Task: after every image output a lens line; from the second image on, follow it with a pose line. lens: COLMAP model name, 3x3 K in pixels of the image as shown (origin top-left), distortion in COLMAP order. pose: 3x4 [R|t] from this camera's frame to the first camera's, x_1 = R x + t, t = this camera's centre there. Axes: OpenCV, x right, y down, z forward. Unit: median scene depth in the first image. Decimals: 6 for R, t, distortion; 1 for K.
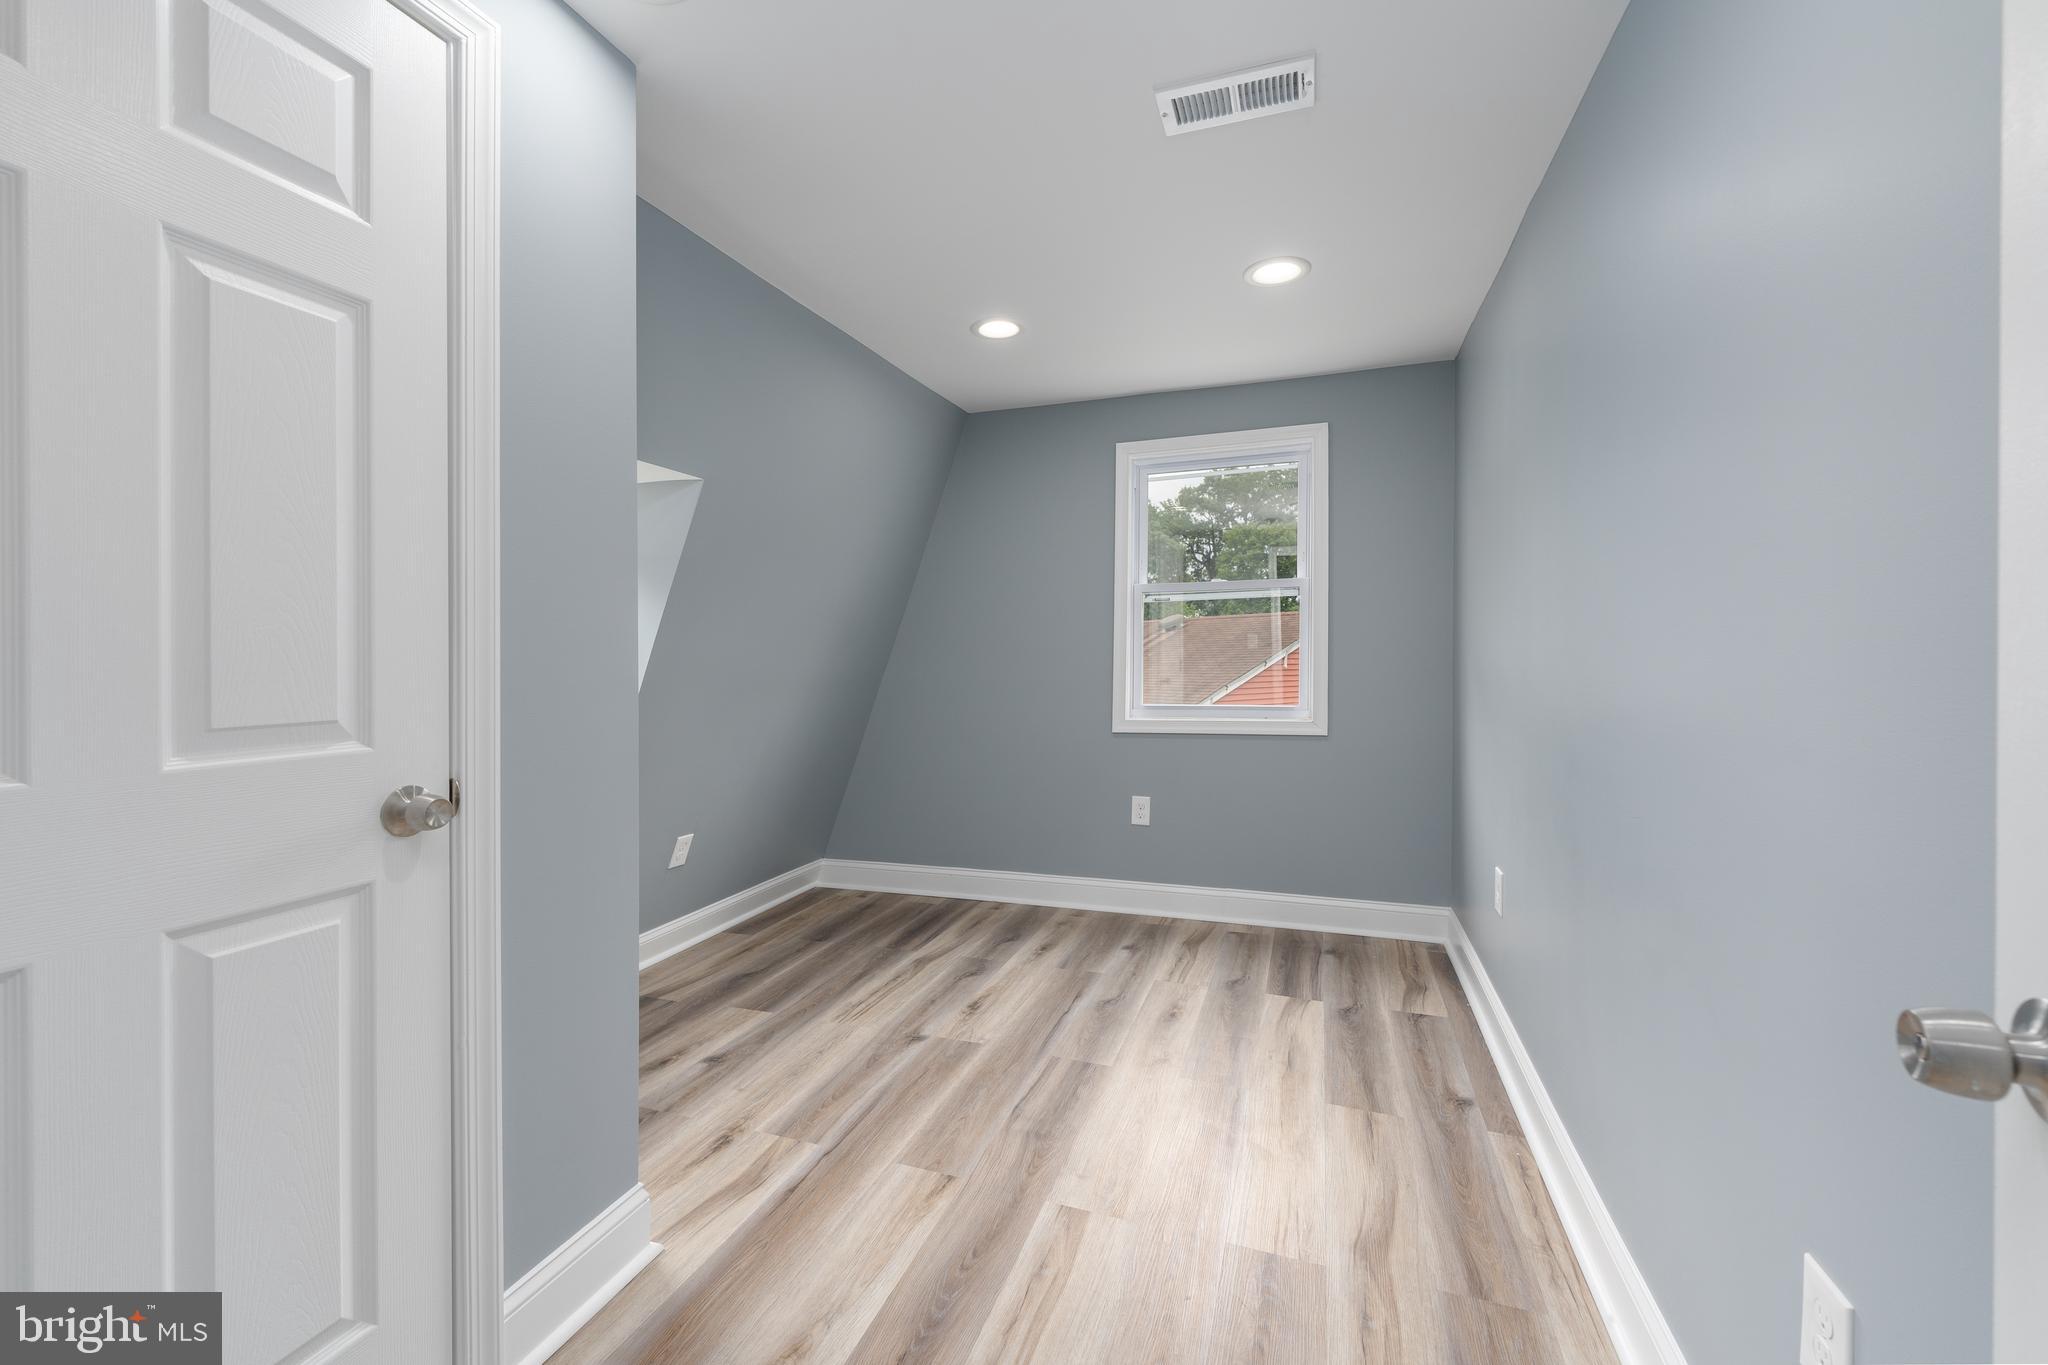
lens RADIAL K [[839.5, 0, 1023.6], [0, 839.5, 664.5], [0, 0, 1]] dist [0.001284, 0.000046]
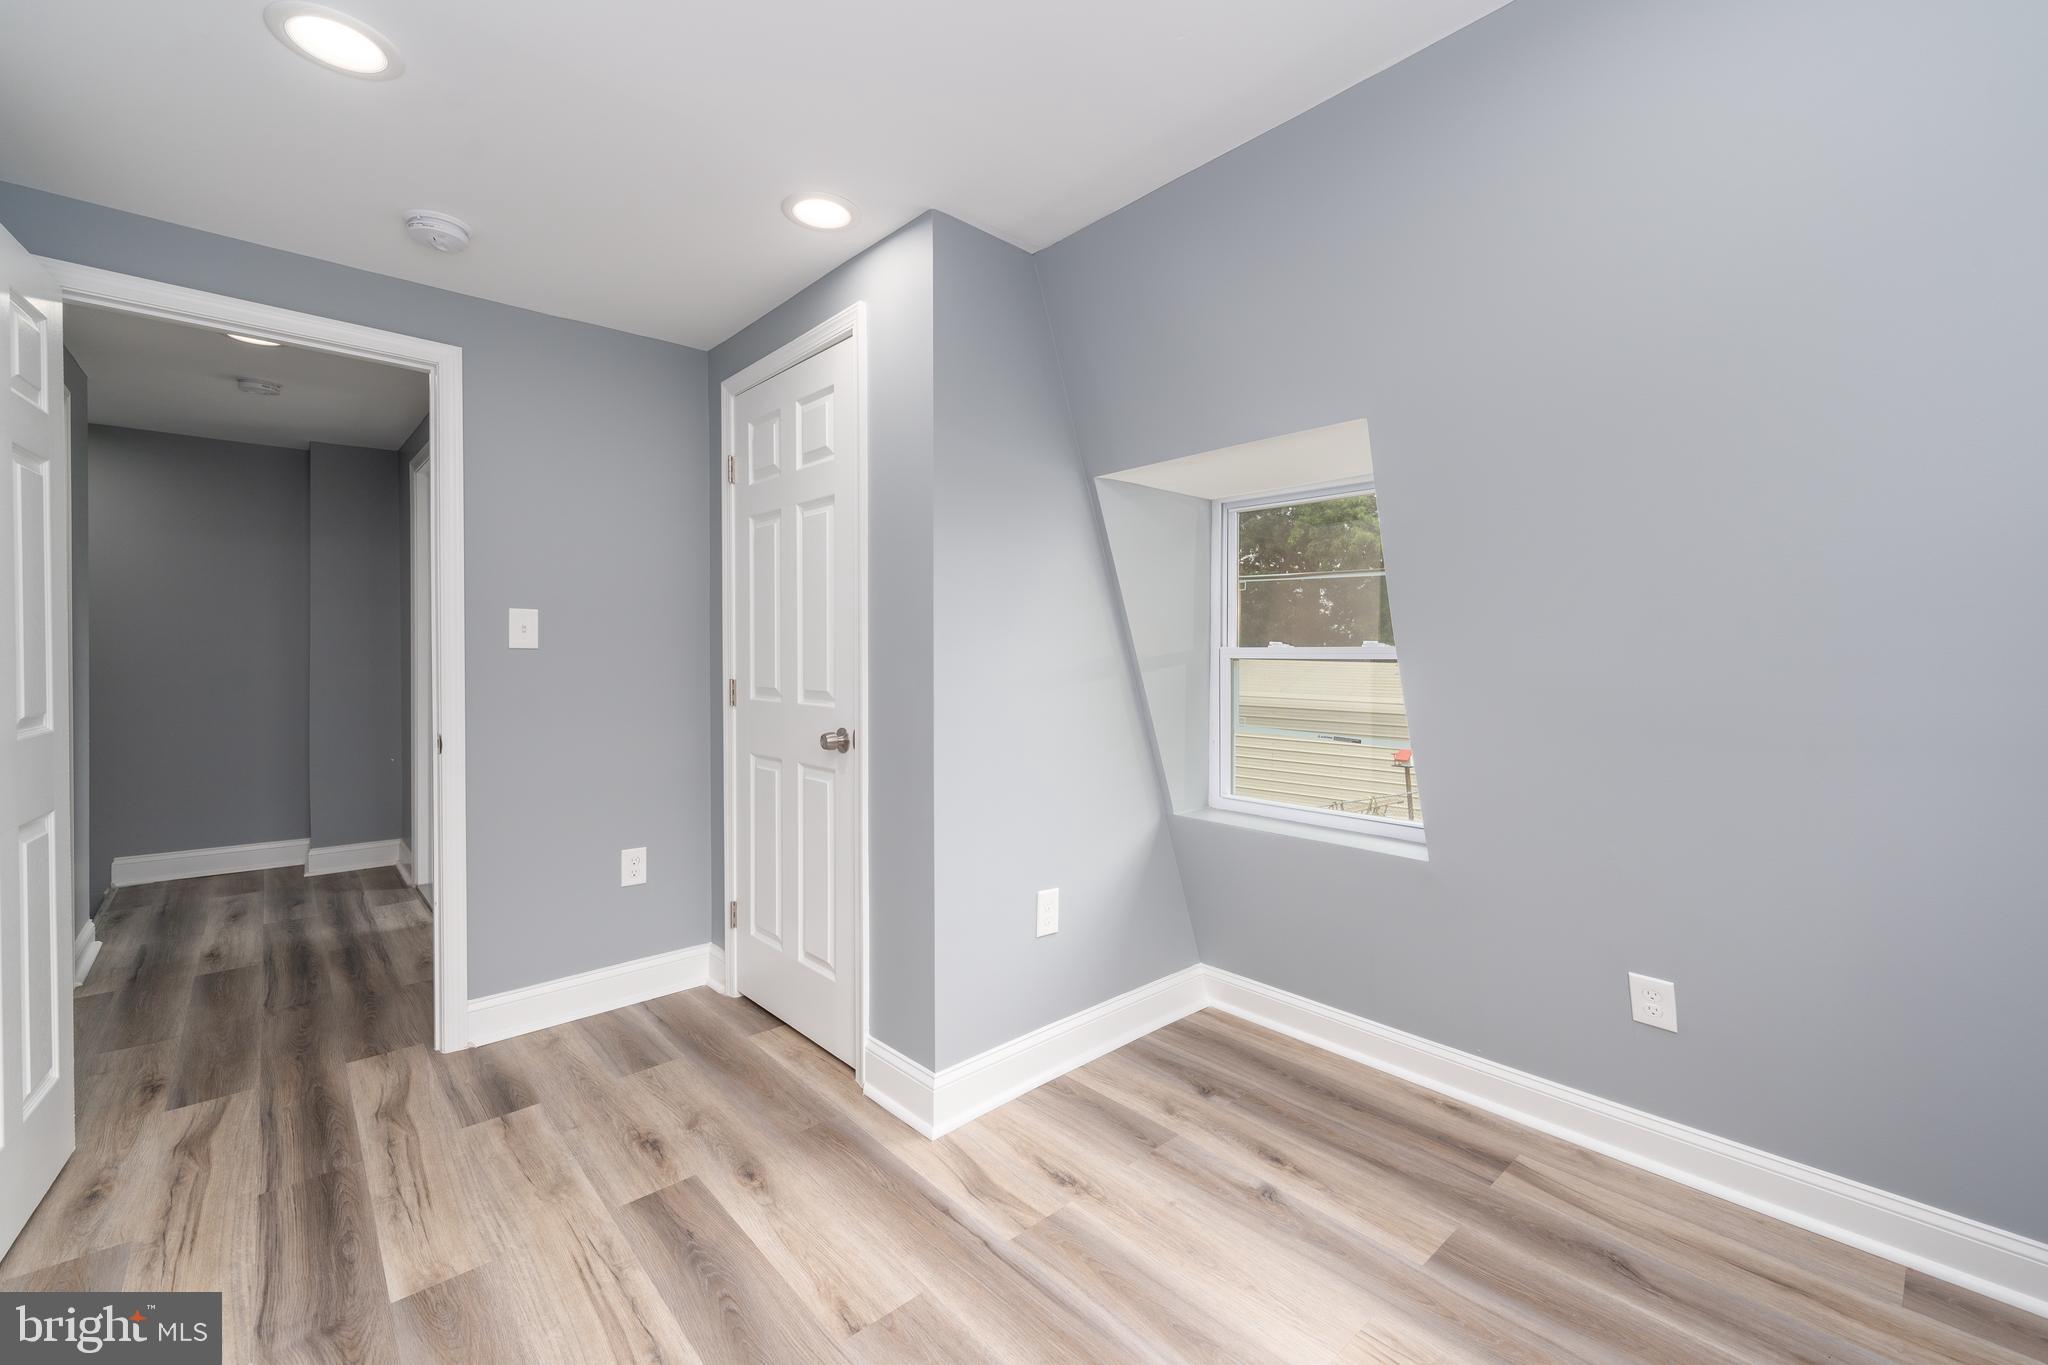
lens RADIAL K [[839.5, 0, 1008.8], [0, 839.5, 675.7], [0, 0, 1]] dist [0.001284, 0.000046]
pose [[-0.486410, 0.028968, -0.873250, 0.495748], [-0.008685, 0.999241, 0.037985, -0.030372], [0.873687, 0.026061, -0.485789, 1.449389]]
